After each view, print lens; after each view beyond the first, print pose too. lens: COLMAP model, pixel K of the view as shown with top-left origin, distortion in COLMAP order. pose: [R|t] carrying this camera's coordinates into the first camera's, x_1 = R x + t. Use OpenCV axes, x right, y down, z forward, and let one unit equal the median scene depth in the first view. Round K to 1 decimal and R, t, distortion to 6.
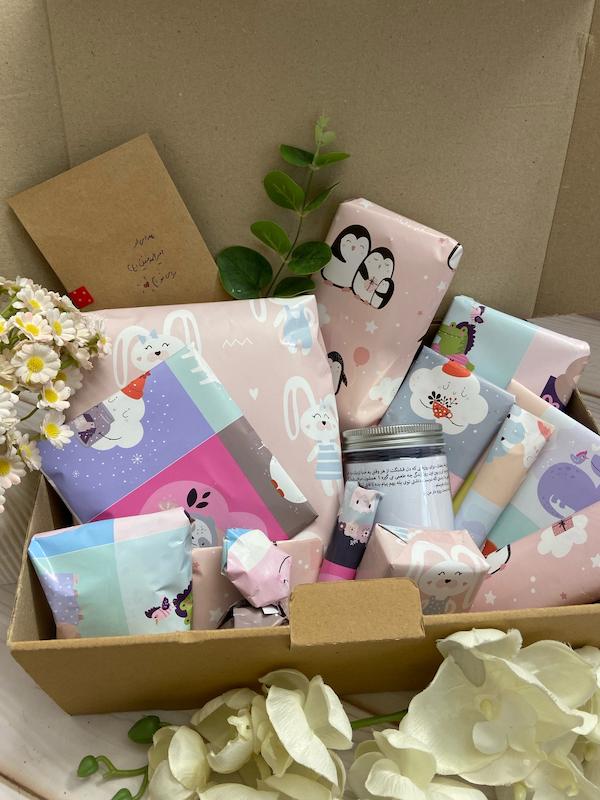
lens RADIAL K [[605.2, 0, 300.6], [0, 605.2, 400.6], [0, 0, 1]] dist [0.028739, -0.059736]
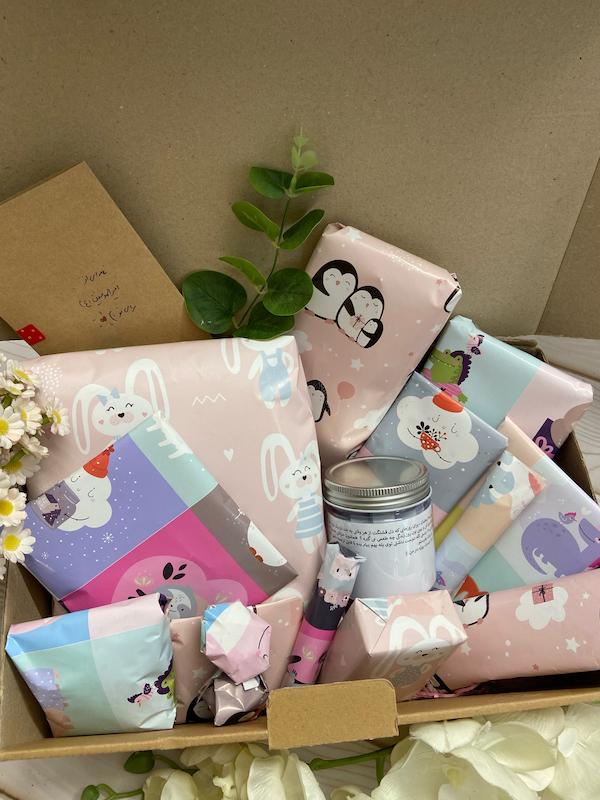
lens RADIAL K [[605.2, 0, 303.0], [0, 605.2, 394.3], [0, 0, 1]] dist [0.028739, -0.059736]
pose [[0.999858, -0.008470, 0.014543, 0.024268], [0.004129, 0.961172, 0.275918, -0.357344], [-0.016315, -0.275818, 0.961071, 0.127953]]
